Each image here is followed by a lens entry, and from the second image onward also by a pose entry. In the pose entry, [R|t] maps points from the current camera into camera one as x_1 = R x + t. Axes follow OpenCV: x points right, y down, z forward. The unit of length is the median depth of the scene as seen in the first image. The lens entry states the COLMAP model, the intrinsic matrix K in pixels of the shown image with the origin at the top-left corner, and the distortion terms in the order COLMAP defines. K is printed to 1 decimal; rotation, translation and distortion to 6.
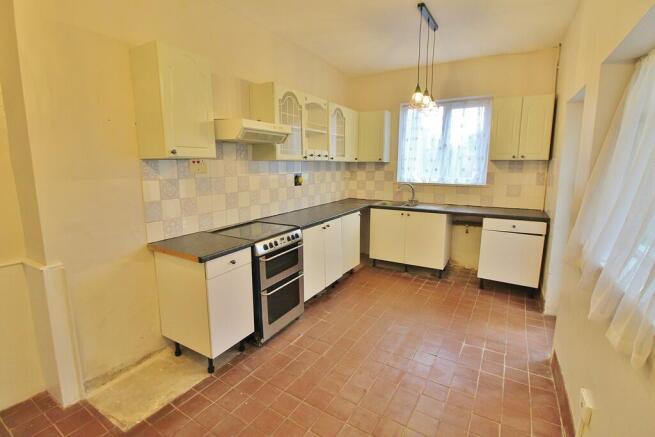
lens RADIAL K [[303.7, 0, 328.1], [0, 303.7, 214.8], [0, 0, 1]] dist [-0.006091, -0.004239]
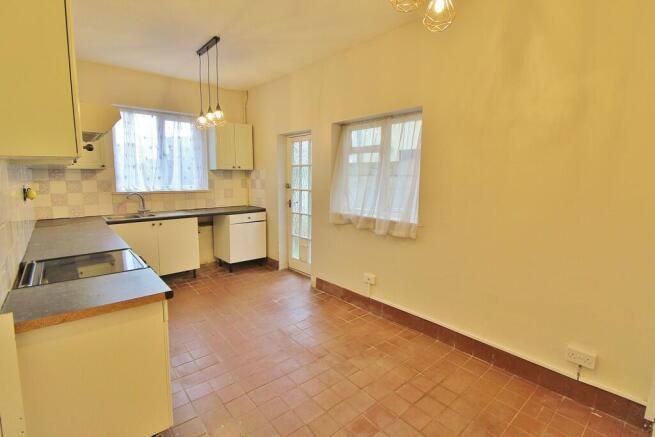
lens RADIAL K [[303.7, 0, 328.0], [0, 303.7, 216.7], [0, 0, 1]] dist [-0.006091, -0.004239]
pose [[0.300717, -0.131338, 0.944627, -0.476555], [0.148927, 0.984788, 0.089511, -0.030313], [-0.942014, 0.113763, 0.315703, 0.182454]]
